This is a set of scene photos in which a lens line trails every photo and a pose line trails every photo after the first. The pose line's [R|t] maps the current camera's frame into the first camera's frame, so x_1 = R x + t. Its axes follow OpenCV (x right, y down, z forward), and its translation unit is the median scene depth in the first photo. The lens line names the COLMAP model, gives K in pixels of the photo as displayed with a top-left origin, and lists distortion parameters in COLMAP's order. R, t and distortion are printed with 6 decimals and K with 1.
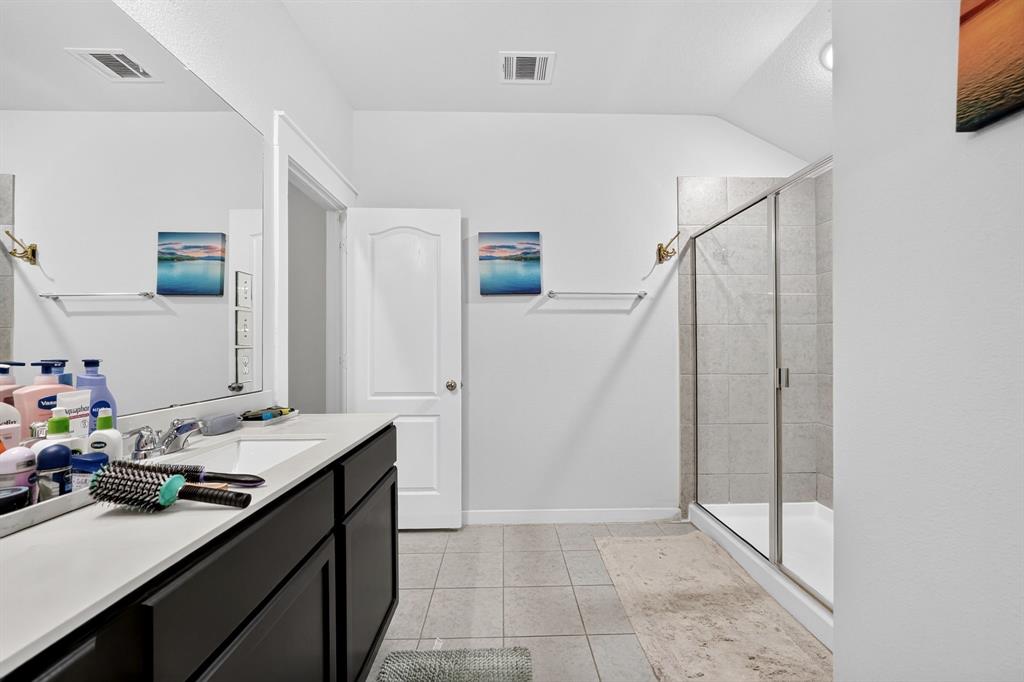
lens RADIAL K [[399.7, 0, 514.1], [0, 399.7, 343.8], [0, 0, 1]] dist [-0.003652, 0.000030]
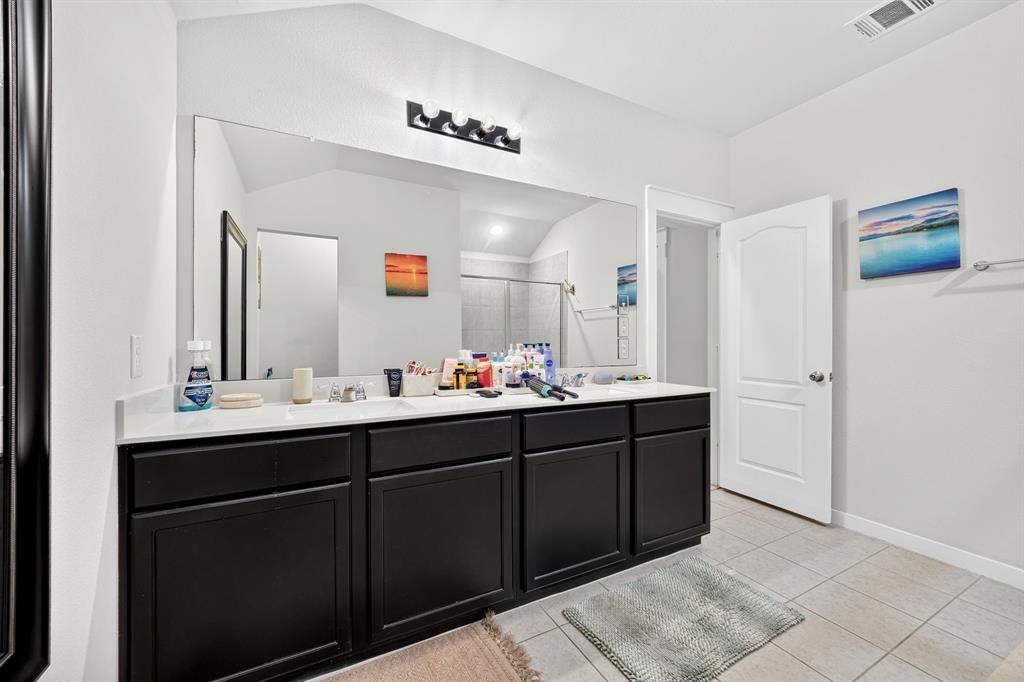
lens RADIAL K [[399.7, 0, 513.4], [0, 399.7, 340.1], [0, 0, 1]] dist [-0.003652, 0.000030]
pose [[0.436586, 0.003503, -0.899656, 0.398972], [0.008822, 0.999928, 0.008175, -0.000743], [0.899619, -0.011506, 0.436523, -0.104781]]
